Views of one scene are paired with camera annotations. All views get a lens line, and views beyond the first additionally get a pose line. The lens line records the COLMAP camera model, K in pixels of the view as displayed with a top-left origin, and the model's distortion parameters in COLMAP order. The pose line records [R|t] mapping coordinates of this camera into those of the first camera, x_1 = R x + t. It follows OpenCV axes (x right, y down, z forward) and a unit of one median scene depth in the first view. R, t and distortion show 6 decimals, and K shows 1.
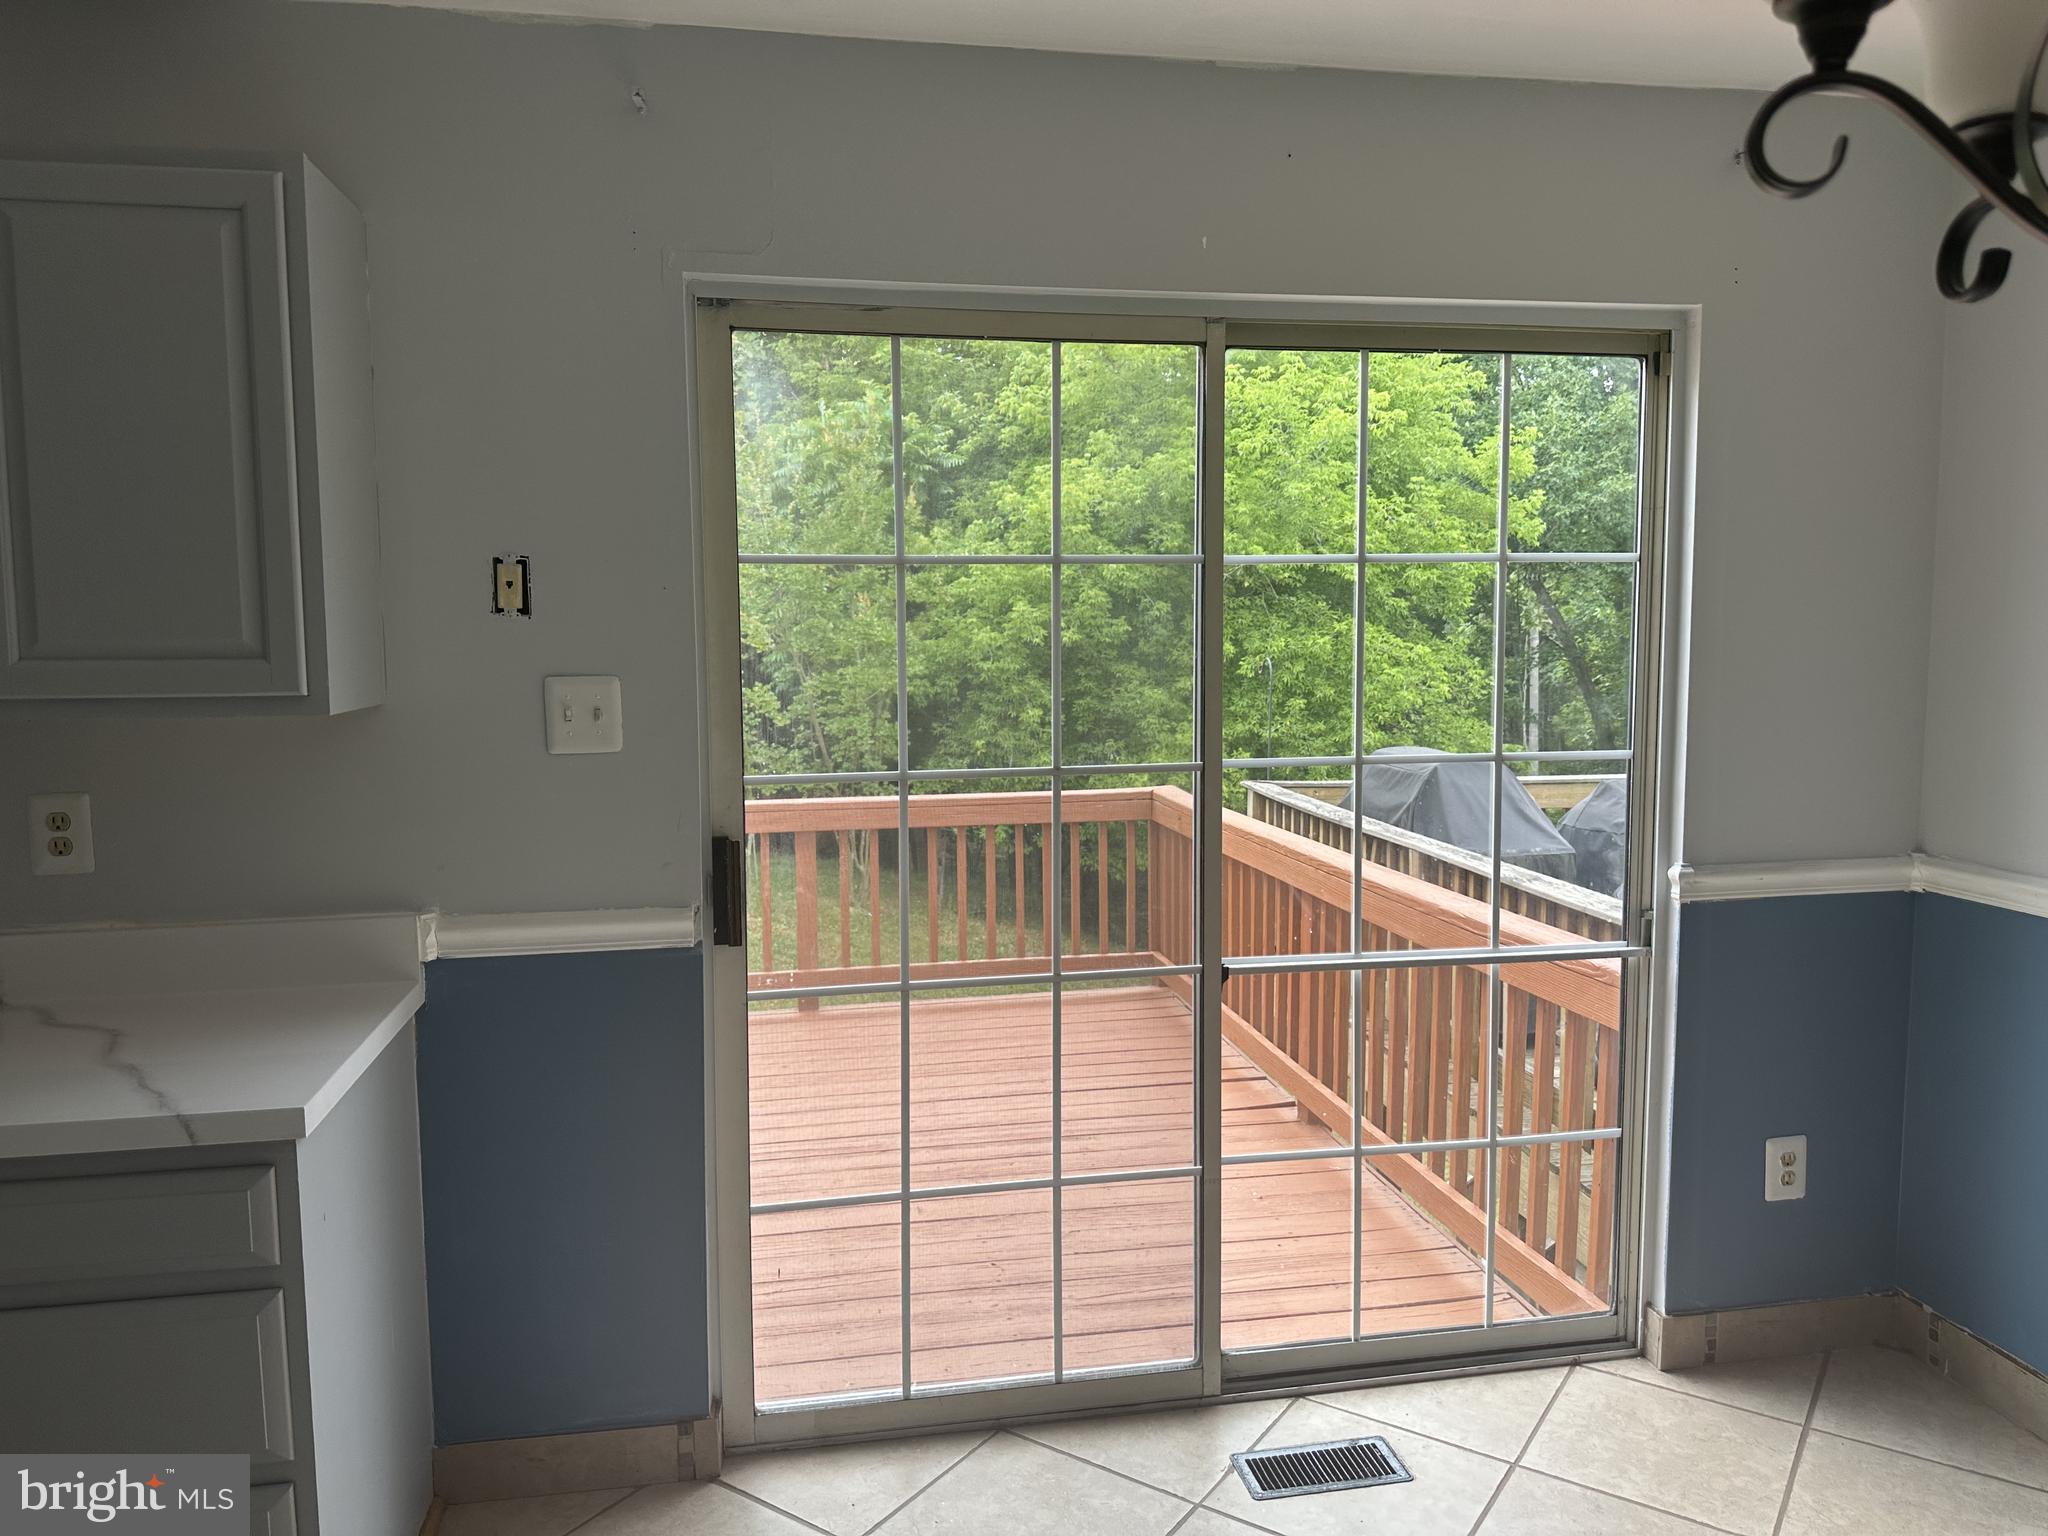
lens RADIAL K [[1452.1, 0, 1024.0], [0, 1452.1, 768.0], [0, 0, 1]] dist [0.196083, -0.000279]
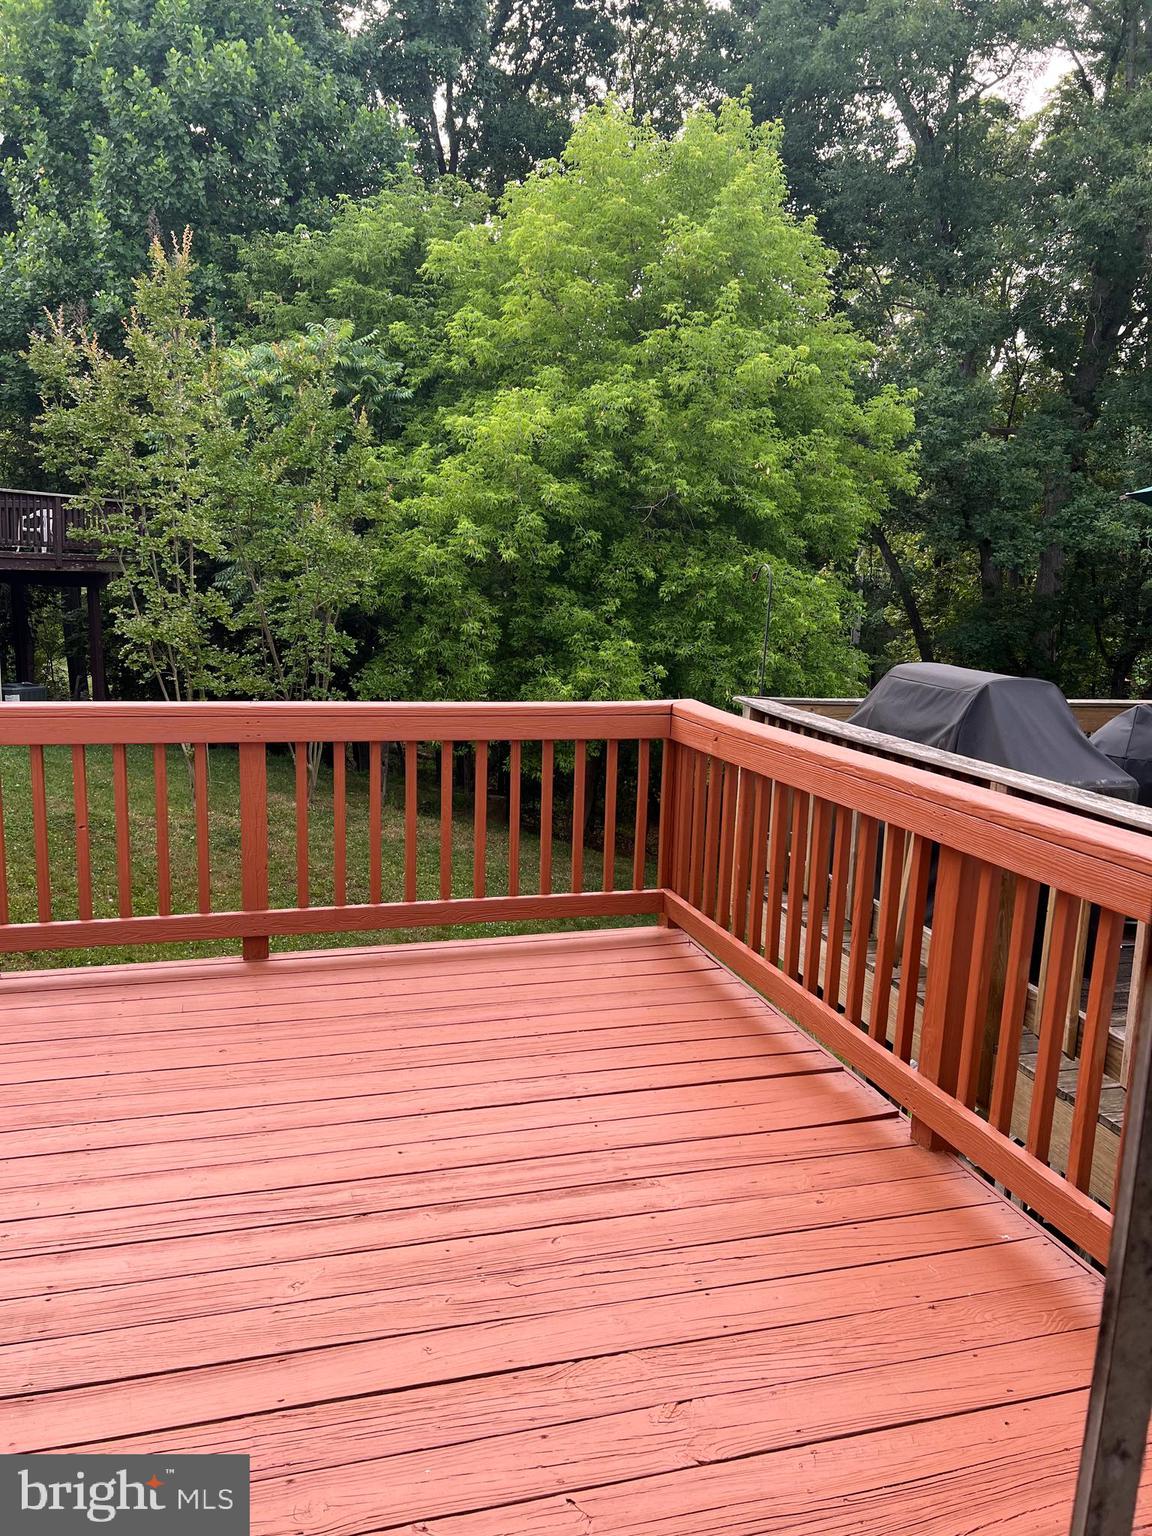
lens RADIAL K [[1155.7, 0, 576.0], [0, 1155.7, 768.0], [0, 0, 1]] dist [0.029588, -0.007161]
pose [[0.992647, 0.018121, 0.119685, -0.018896], [-0.026972, 0.996986, 0.072745, 0.002071], [-0.118006, -0.075439, 0.990143, 0.134390]]
